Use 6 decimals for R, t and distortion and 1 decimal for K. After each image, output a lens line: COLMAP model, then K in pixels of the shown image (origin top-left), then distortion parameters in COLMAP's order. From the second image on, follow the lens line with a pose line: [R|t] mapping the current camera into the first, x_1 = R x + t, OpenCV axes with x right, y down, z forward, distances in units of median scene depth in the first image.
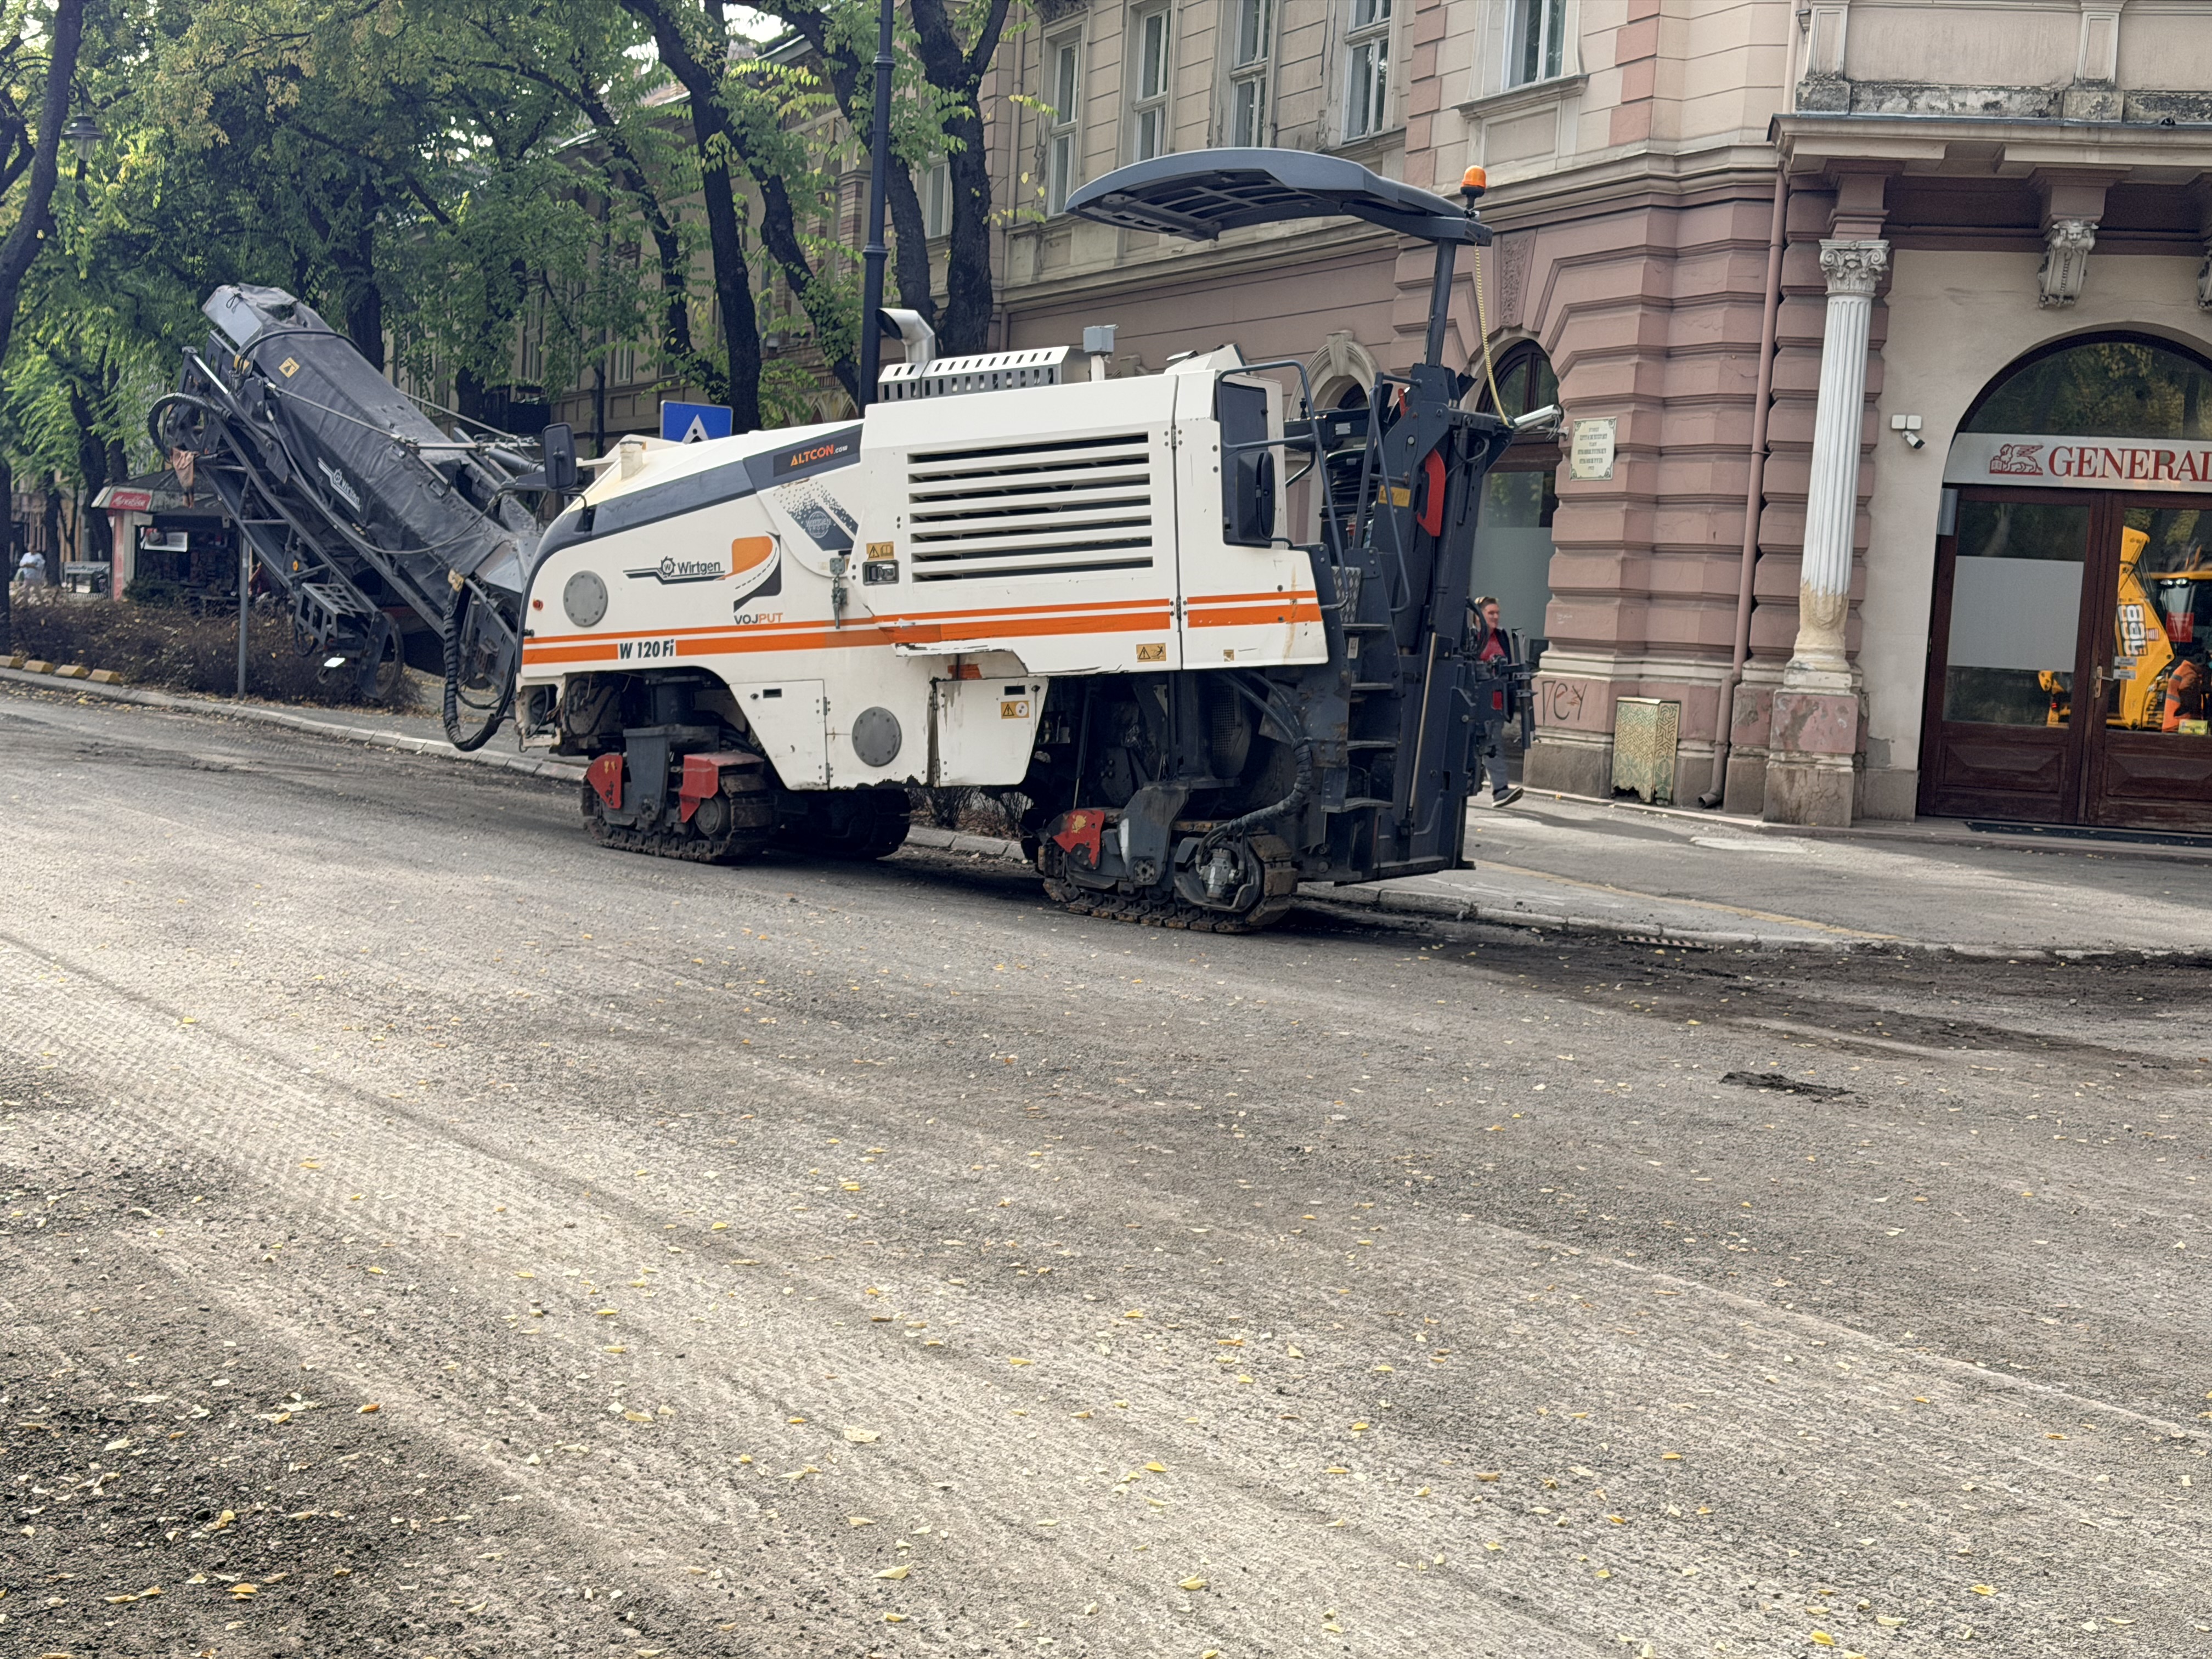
lens RADIAL K [[2922.1, 0, 1031.7], [0, 2922.1, 819.1], [0, 0, 1]] dist [0.209105, -0.494168]
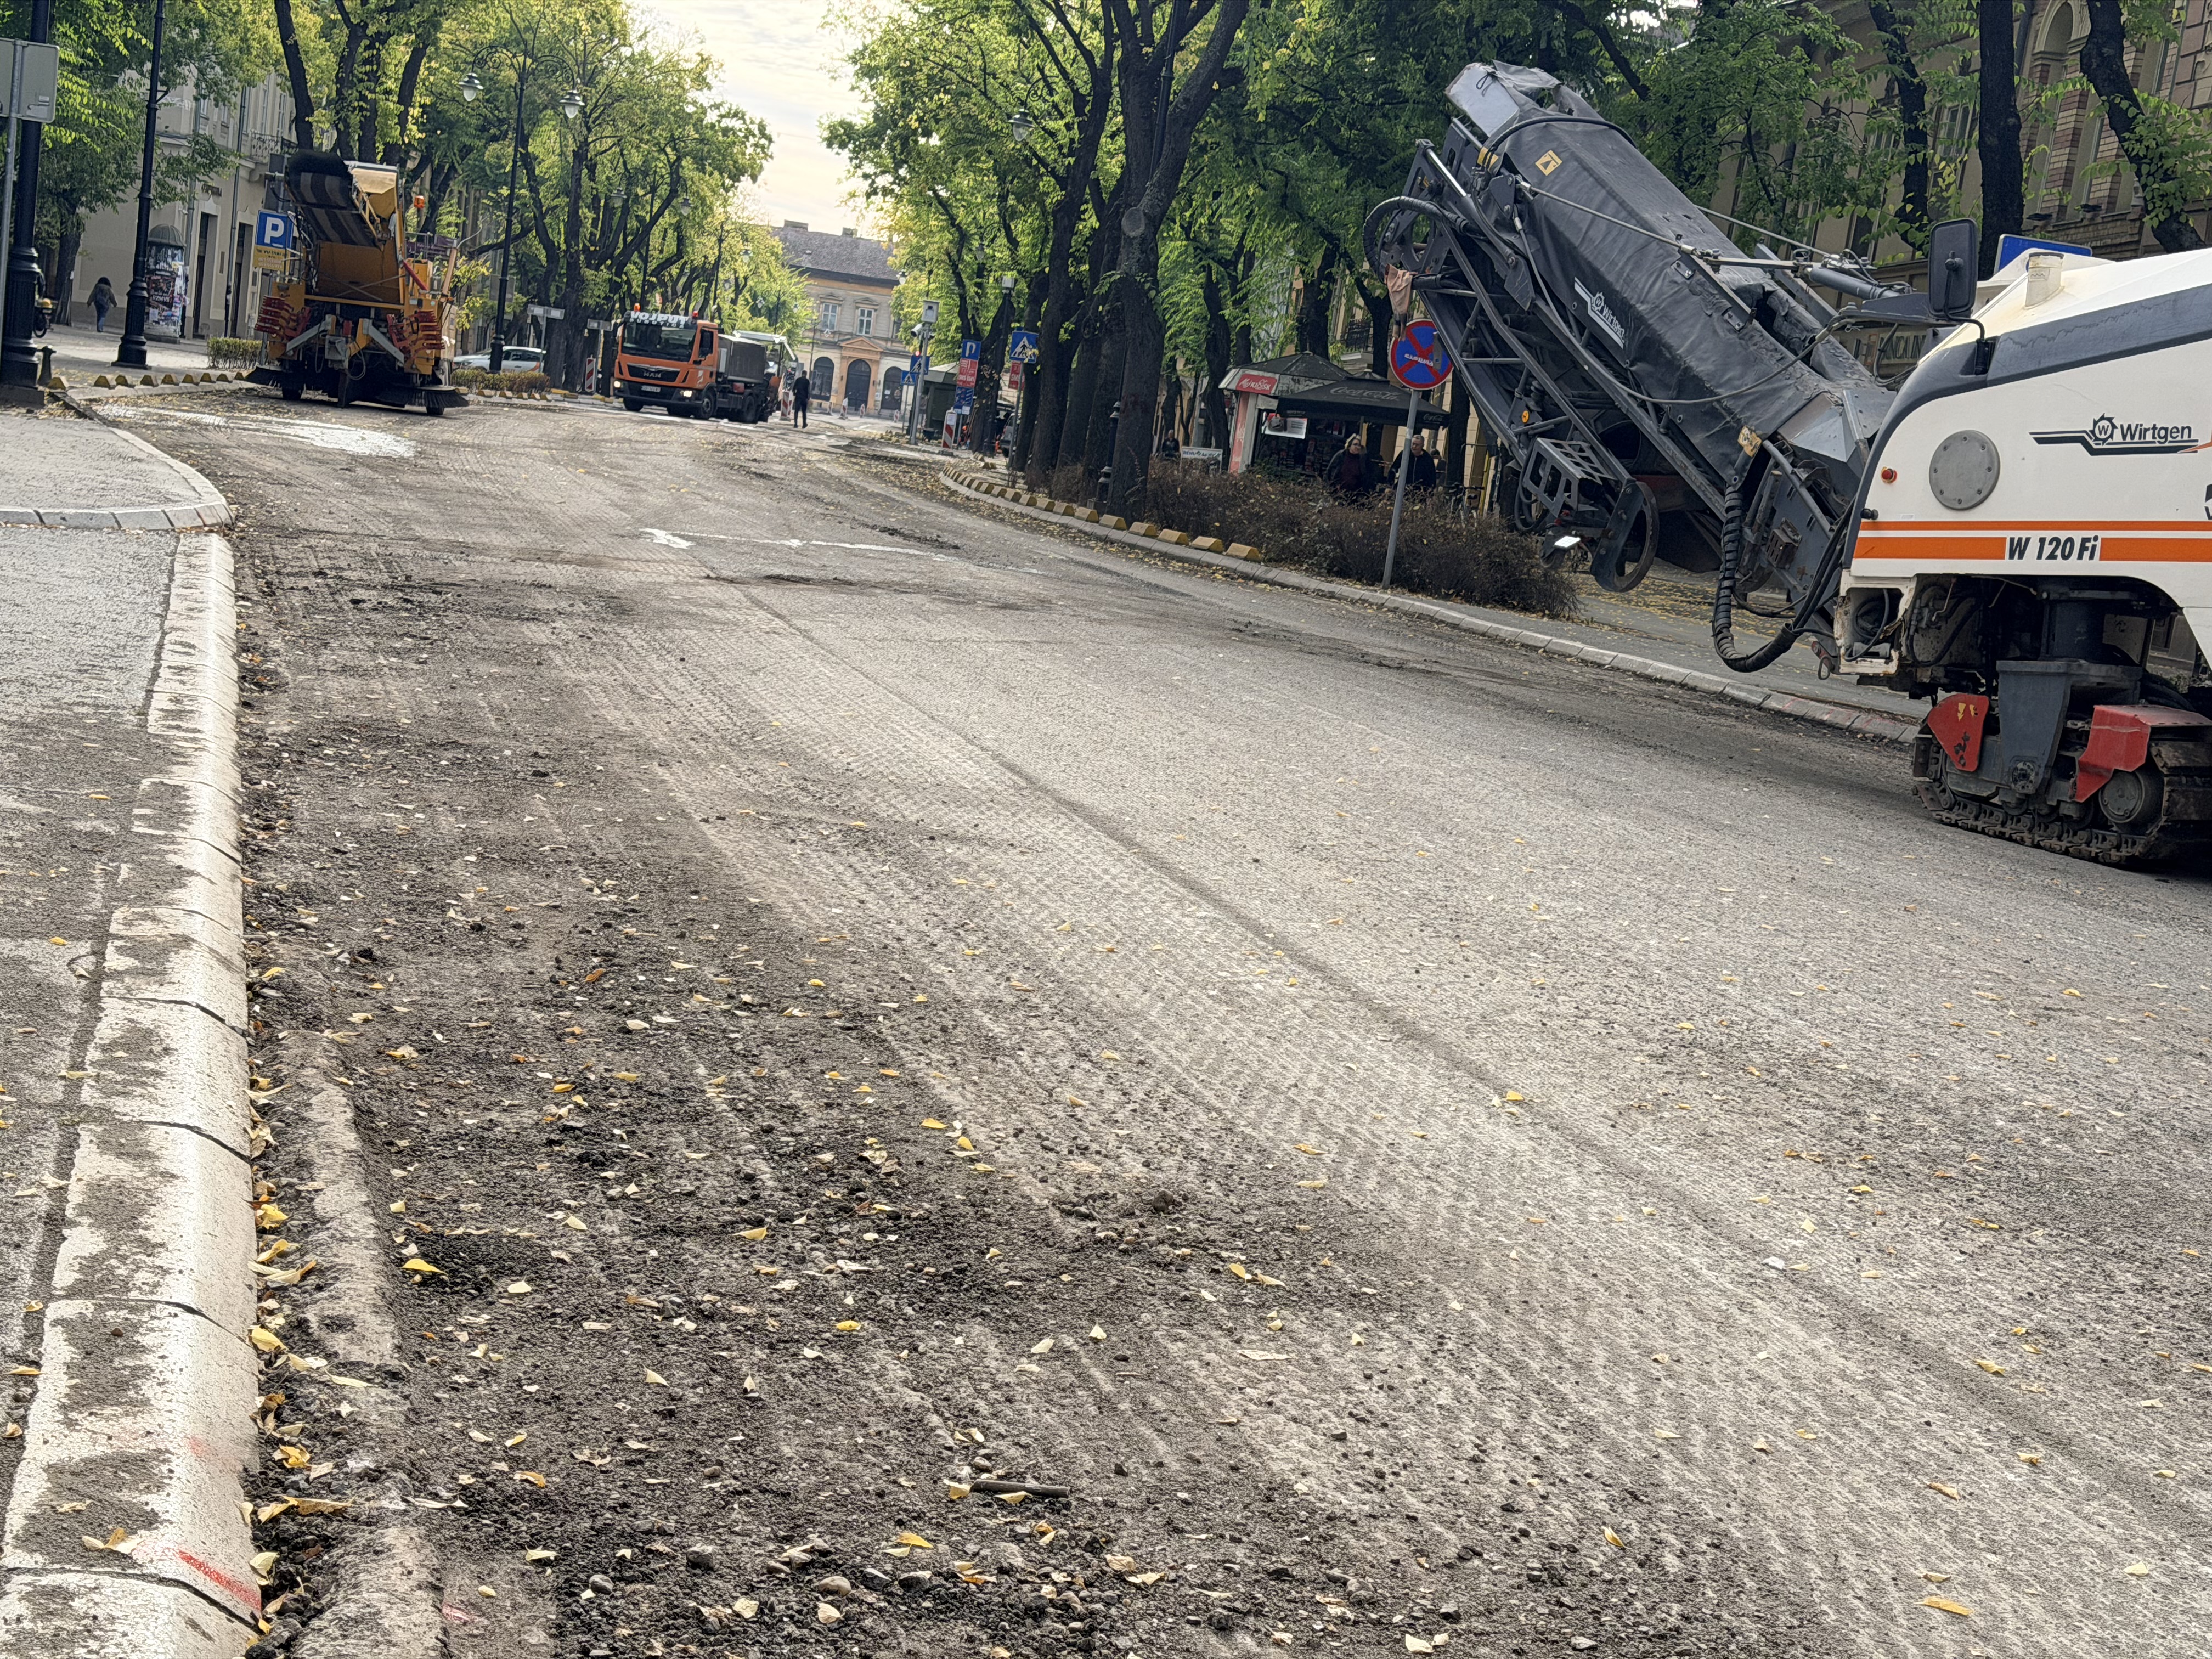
lens RADIAL K [[2922.1, 0, 1031.7], [0, 2922.1, 819.1], [0, 0, 1]] dist [0.209105, -0.494168]
pose [[0.933565, 0.111572, -0.340599, -0.097544], [-0.102272, 0.993729, 0.045202, -0.001256], [0.343507, -0.007365, 0.939121, 0.228692]]
